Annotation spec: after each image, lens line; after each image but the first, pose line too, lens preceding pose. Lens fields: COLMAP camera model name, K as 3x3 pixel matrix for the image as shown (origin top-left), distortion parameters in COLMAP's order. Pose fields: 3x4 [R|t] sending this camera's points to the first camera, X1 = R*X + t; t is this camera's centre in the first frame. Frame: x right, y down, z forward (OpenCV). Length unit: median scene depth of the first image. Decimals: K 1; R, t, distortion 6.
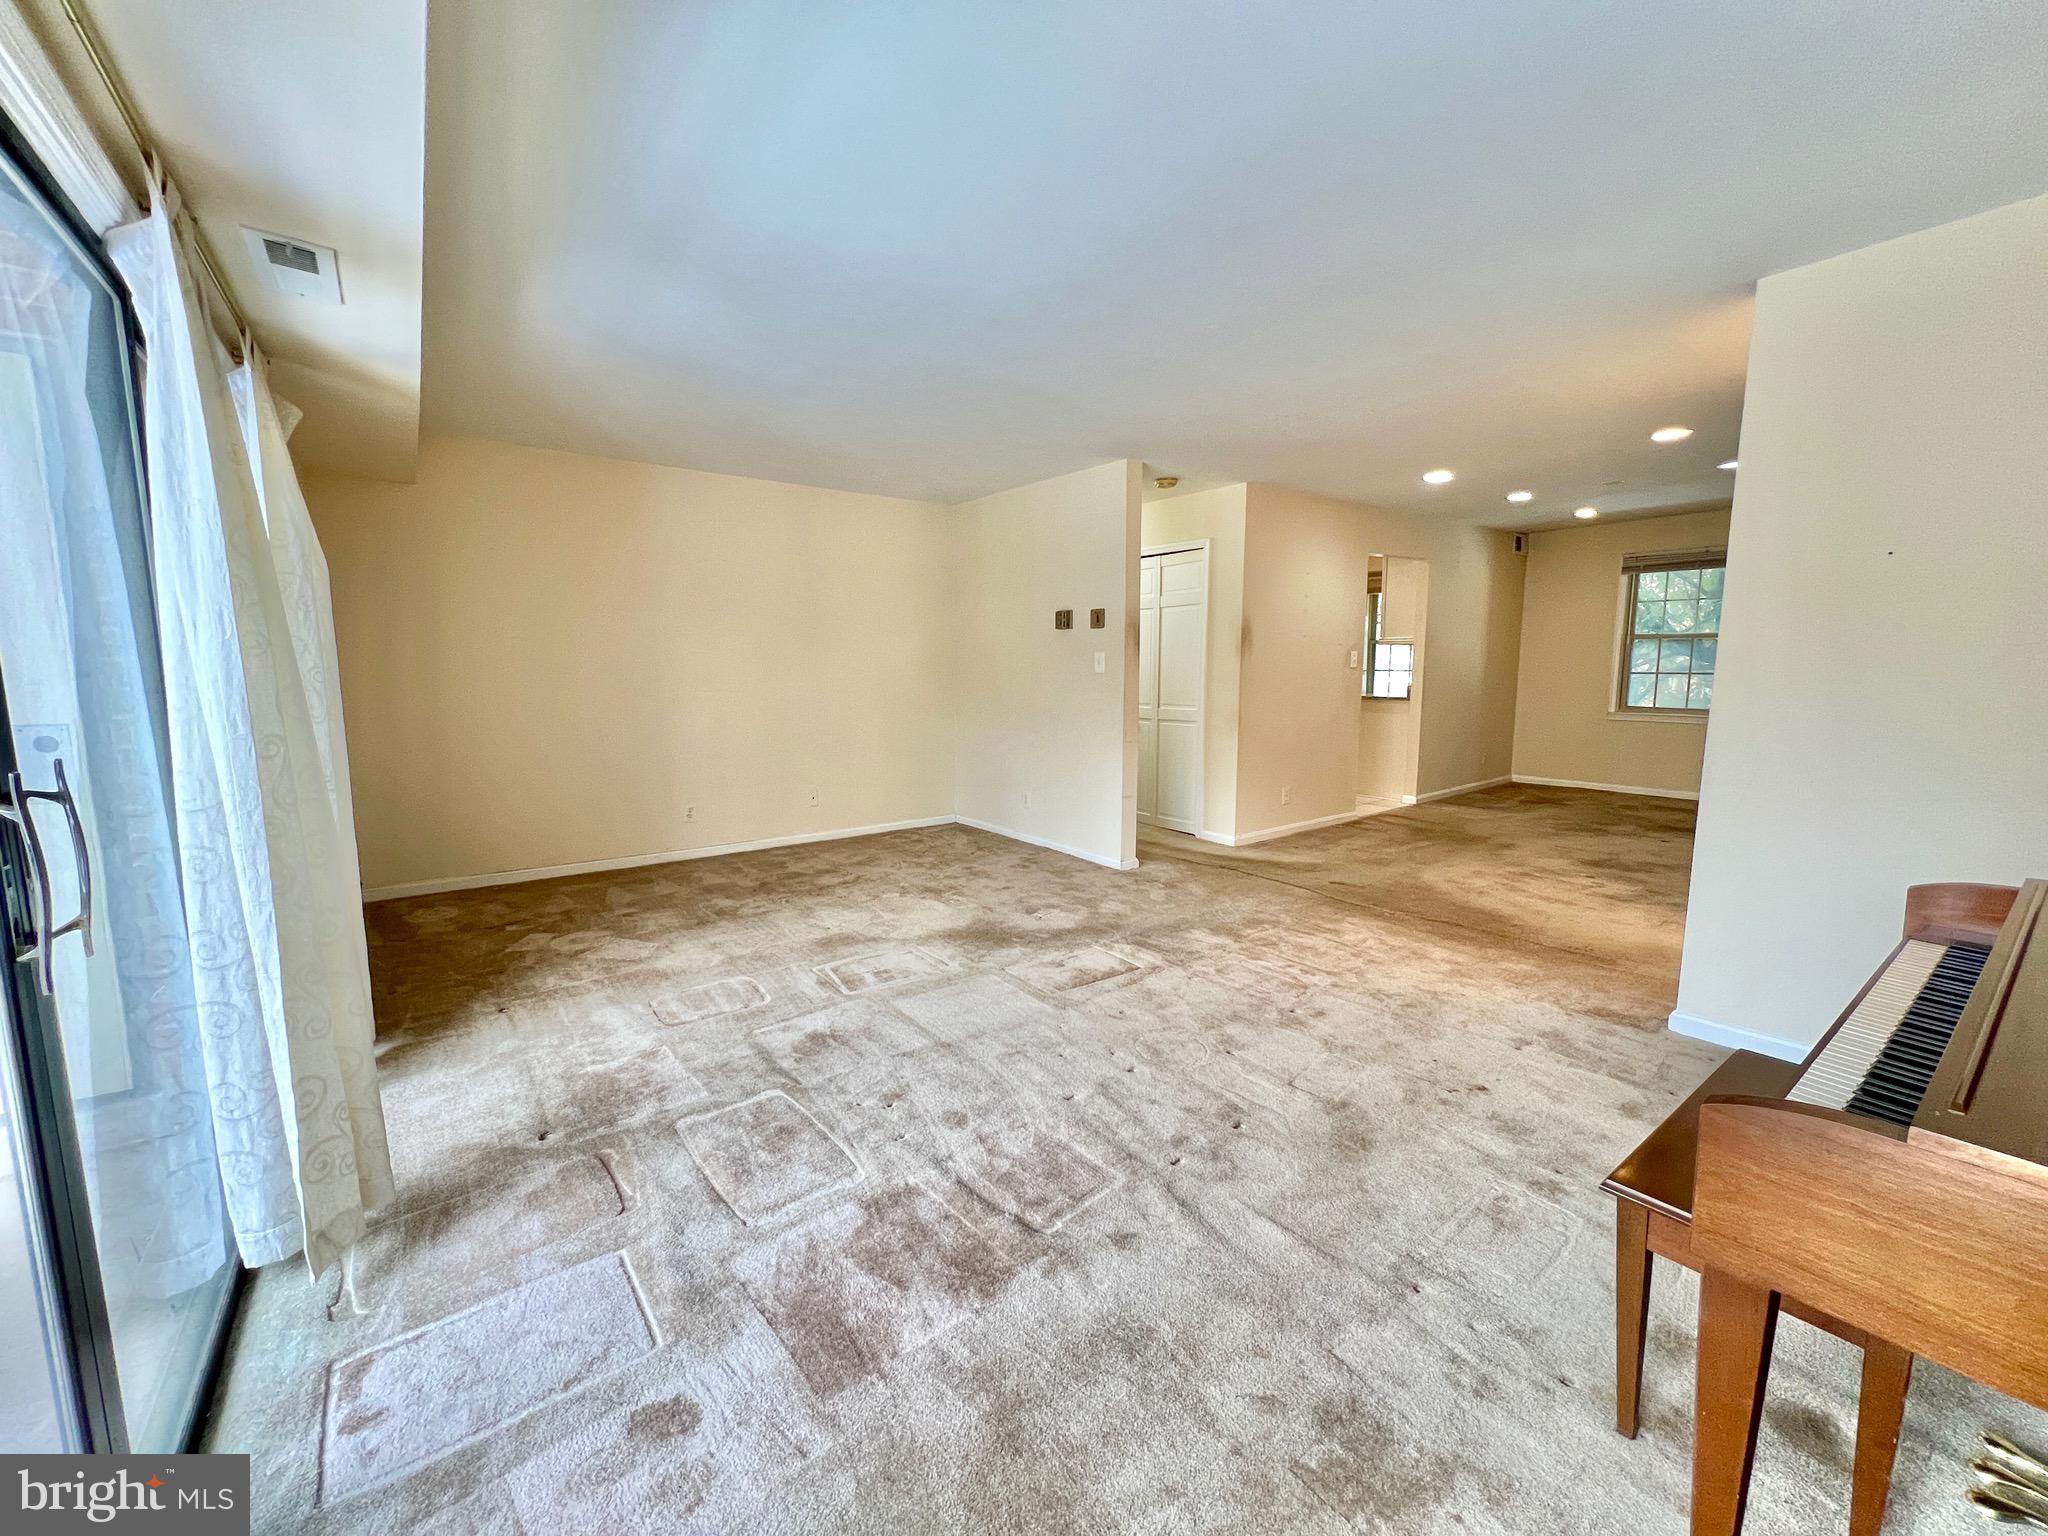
lens RADIAL K [[816.4, 0, 1016.1], [0, 816.4, 765.5], [0, 0, 1]] dist [-0.003340, 0.000239]
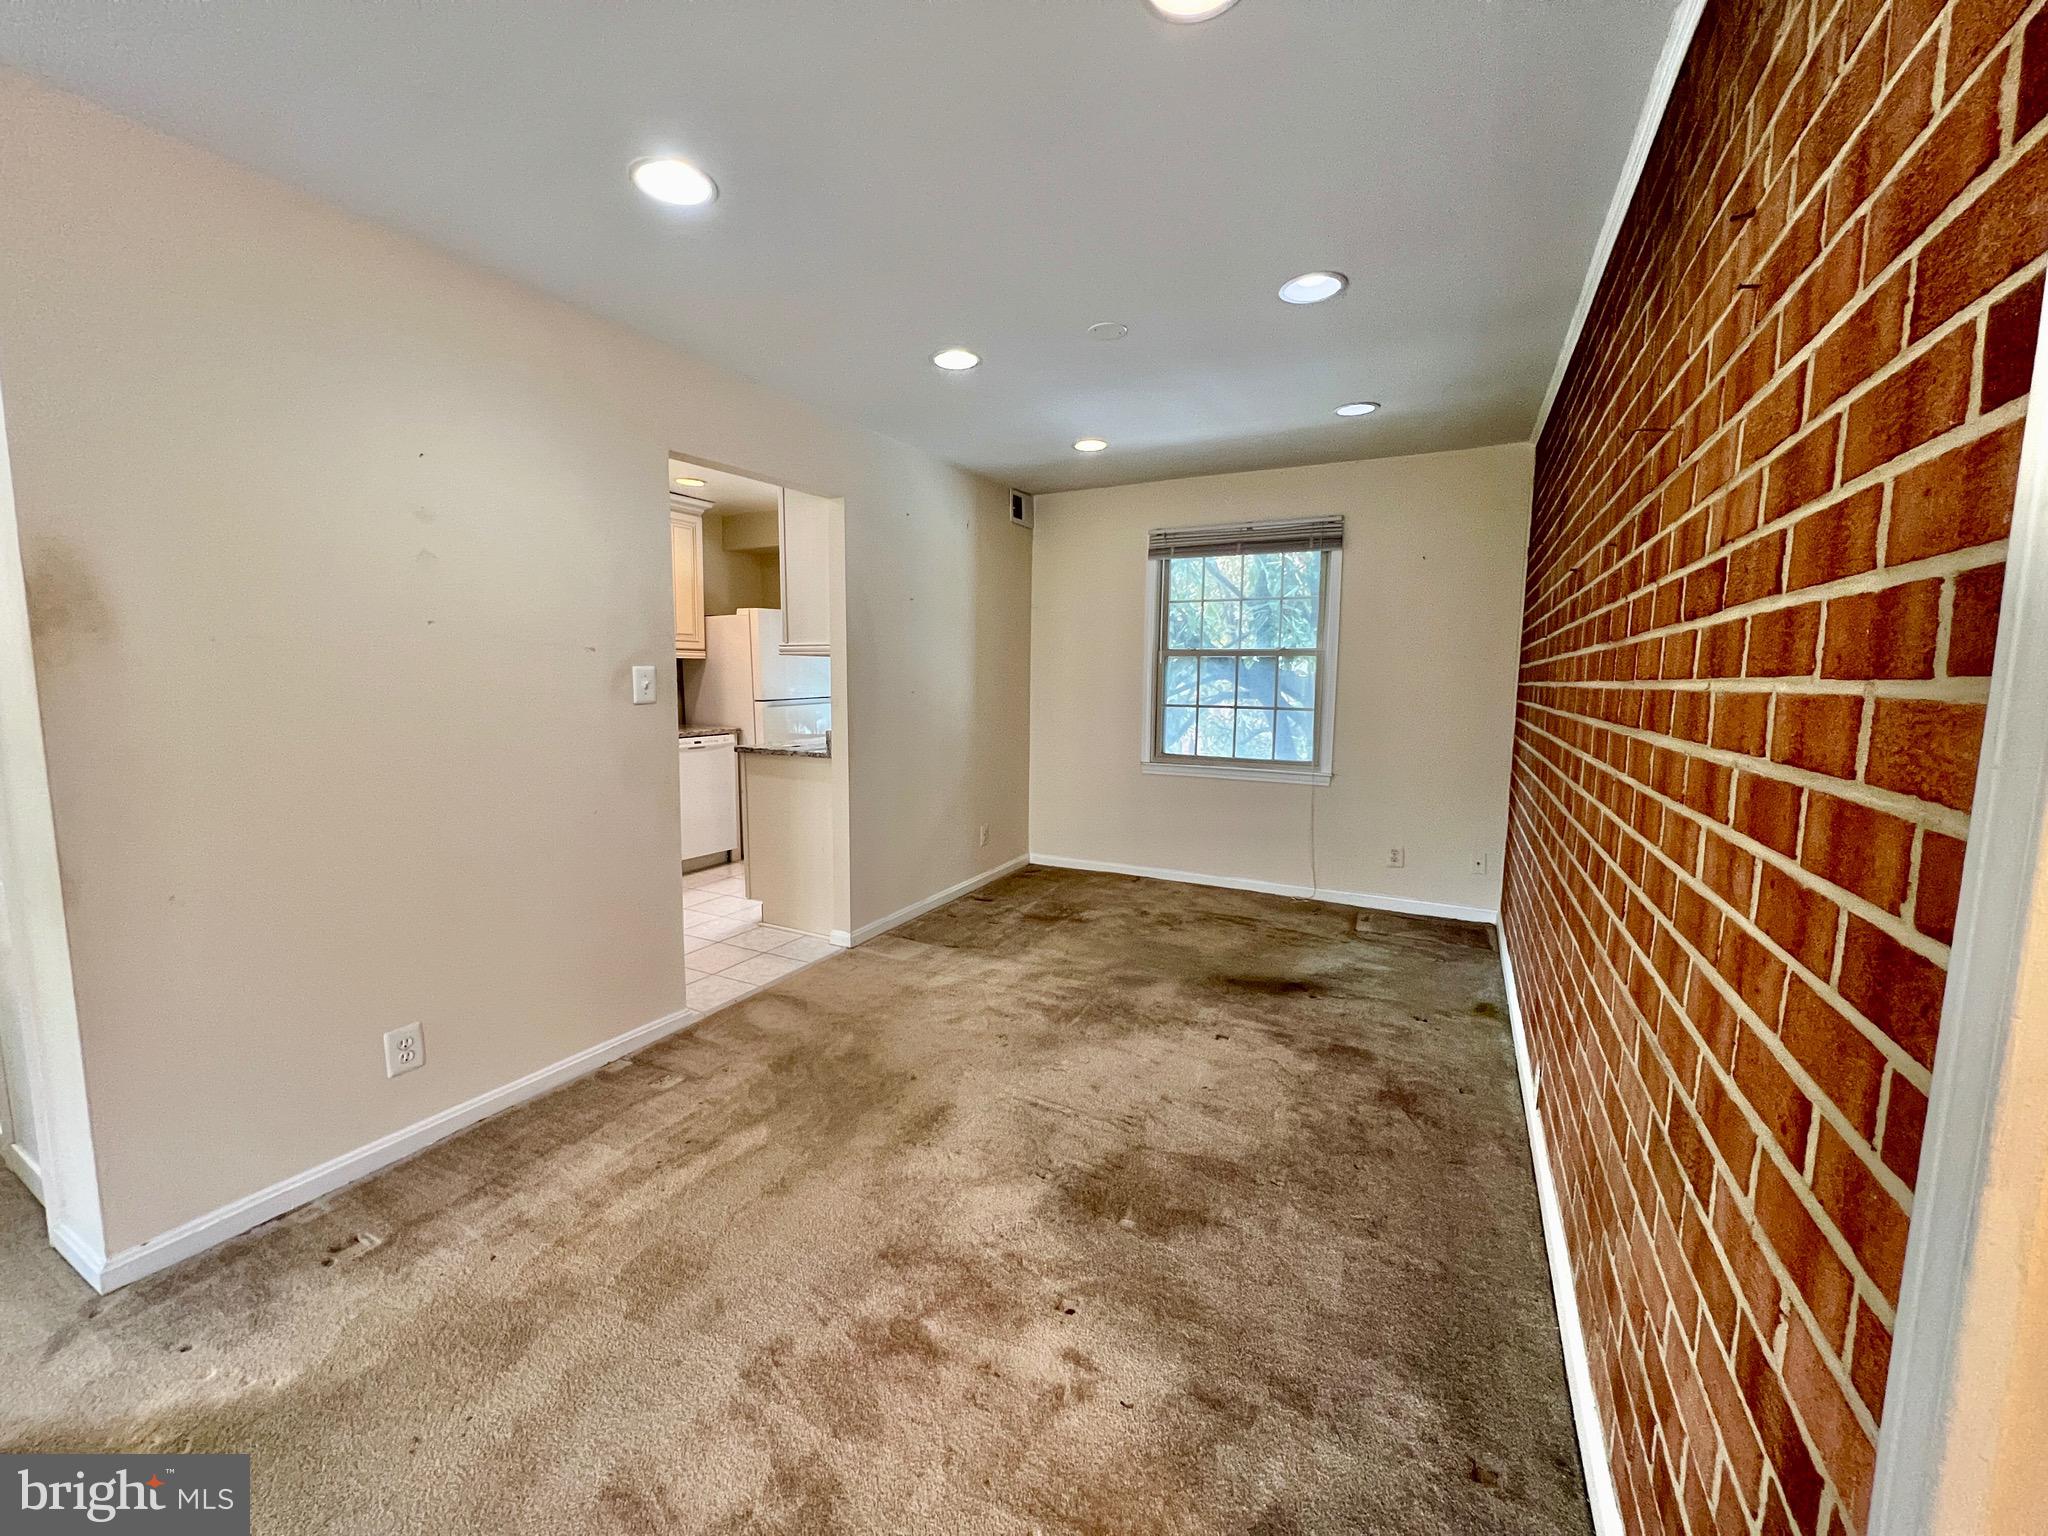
lens RADIAL K [[815.4, 0, 1015.3], [0, 815.4, 766.0], [0, 0, 1]] dist [0.000576, -0.000354]
pose [[0.903517, -0.033862, 0.427212, 0.355276], [0.040935, 0.999135, -0.007381, -0.064468], [-0.426593, 0.024157, 0.904121, 0.448670]]
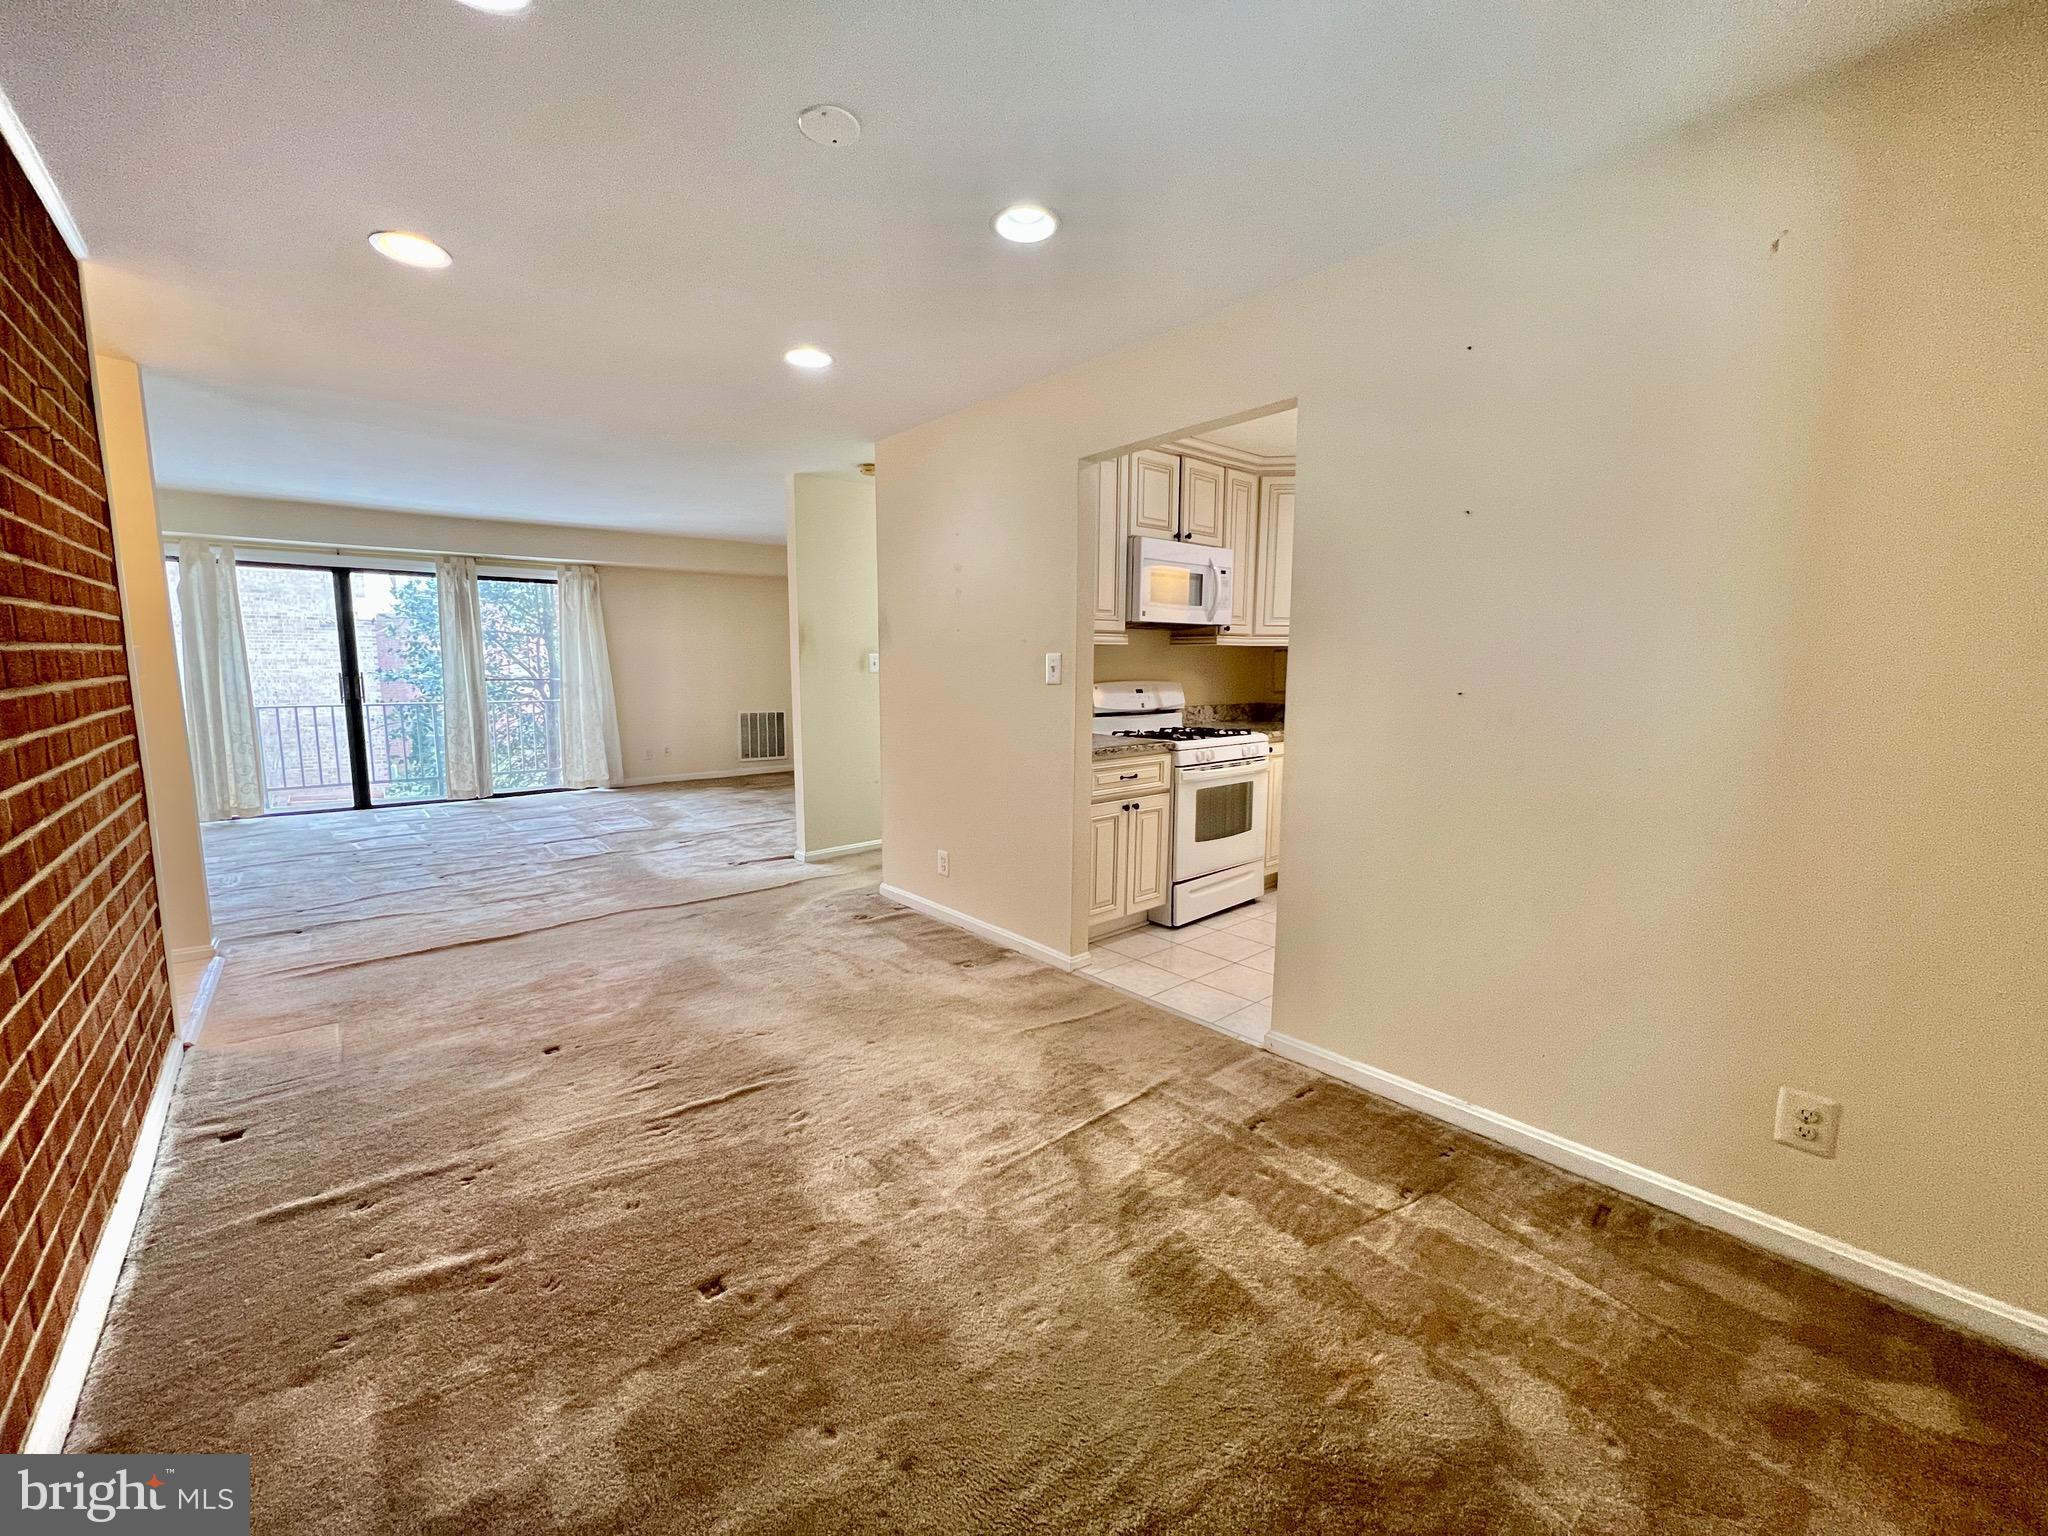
lens RADIAL K [[815.4, 0, 1021.3], [0, 815.4, 766.0], [0, 0, 1]] dist [0.000576, -0.000354]
pose [[0.067952, 0.132428, -0.988861, 0.831968], [-0.136317, 0.983089, 0.122287, -0.112805], [0.988332, 0.126489, 0.084855, 0.824400]]
